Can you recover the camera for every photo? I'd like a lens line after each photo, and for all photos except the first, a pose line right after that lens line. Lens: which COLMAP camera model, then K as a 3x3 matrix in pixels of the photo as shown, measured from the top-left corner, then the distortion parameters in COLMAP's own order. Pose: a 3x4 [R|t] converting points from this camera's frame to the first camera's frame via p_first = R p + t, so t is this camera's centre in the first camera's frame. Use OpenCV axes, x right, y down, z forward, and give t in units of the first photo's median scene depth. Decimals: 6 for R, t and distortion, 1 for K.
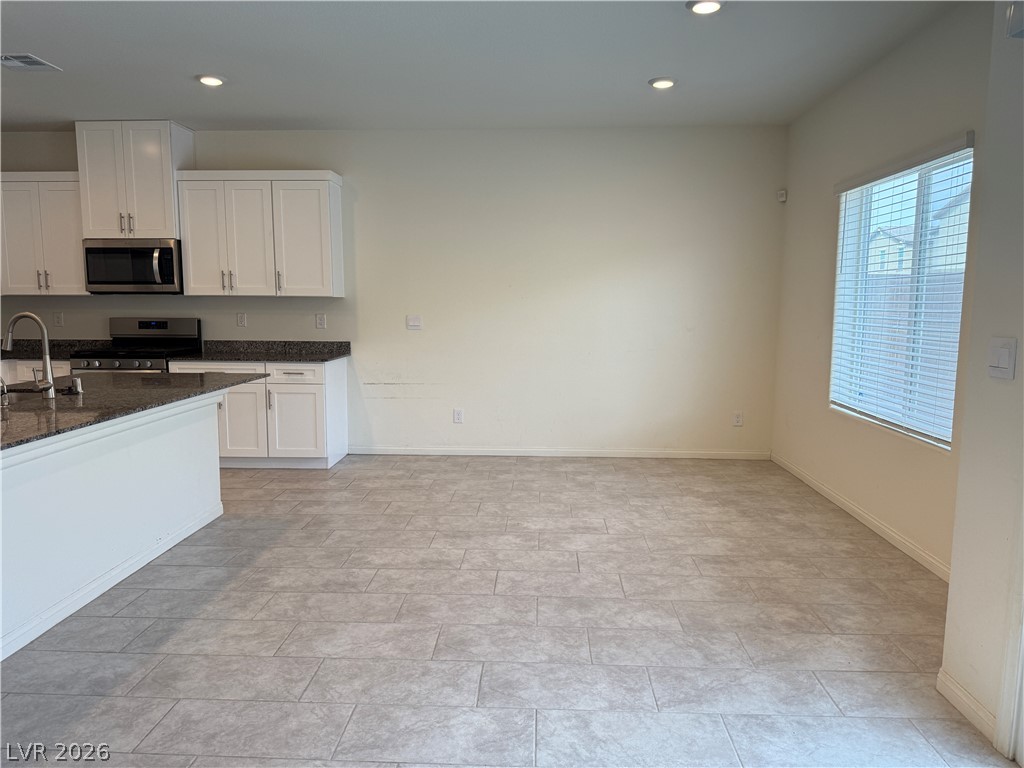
lens RADIAL K [[729.8, 0, 516.7], [0, 729.8, 386.5], [0, 0, 1]] dist [0.044581, -0.063670]
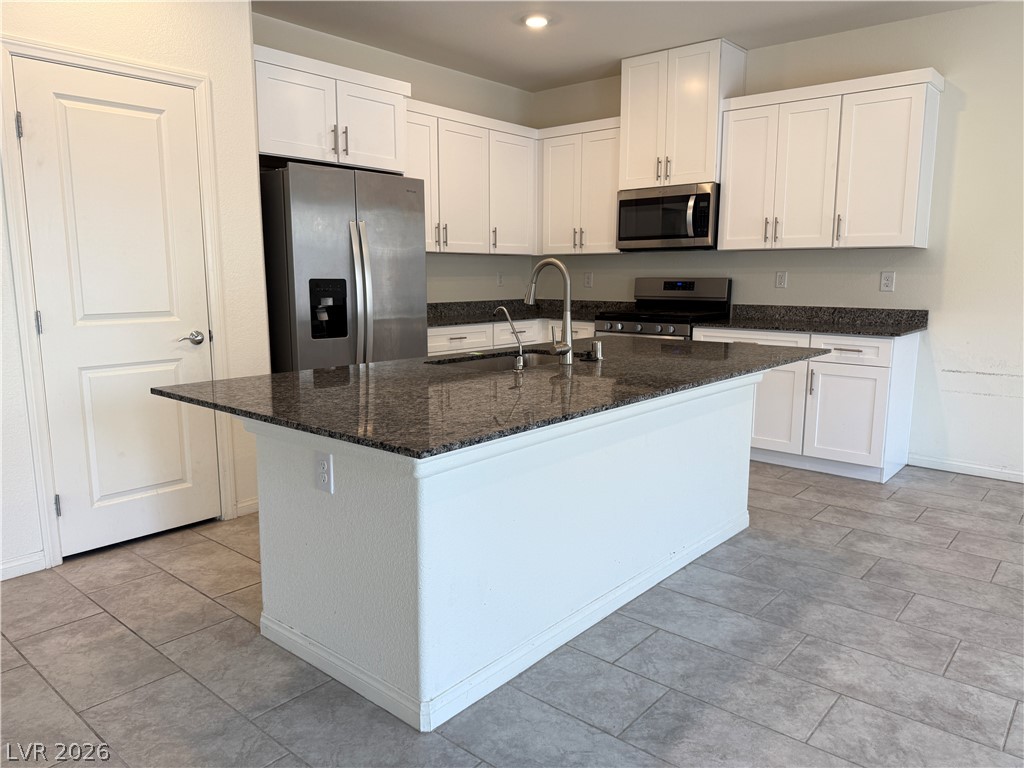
lens RADIAL K [[729.8, 0, 508.4], [0, 729.8, 385.2], [0, 0, 1]] dist [0.044581, -0.063670]
pose [[0.783896, 0.093998, -0.613735, -0.129799], [-0.072215, 0.995568, 0.060241, -0.003096], [0.616678, -0.002901, 0.787210, 0.223840]]
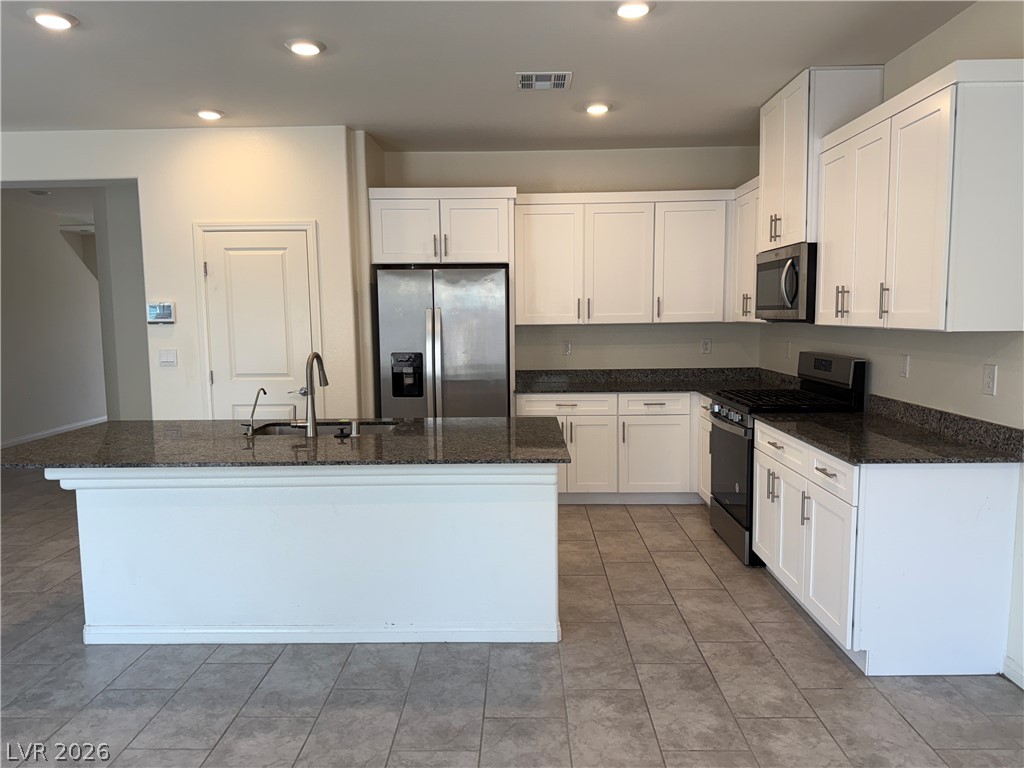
lens RADIAL K [[729.8, 0, 516.1], [0, 729.8, 384.7], [0, 0, 1]] dist [0.044581, -0.063670]
pose [[0.017124, 0.098458, -0.994994, 0.259750], [-0.105532, 0.989759, 0.096123, -0.127589], [0.994268, 0.103358, 0.027339, 0.865236]]
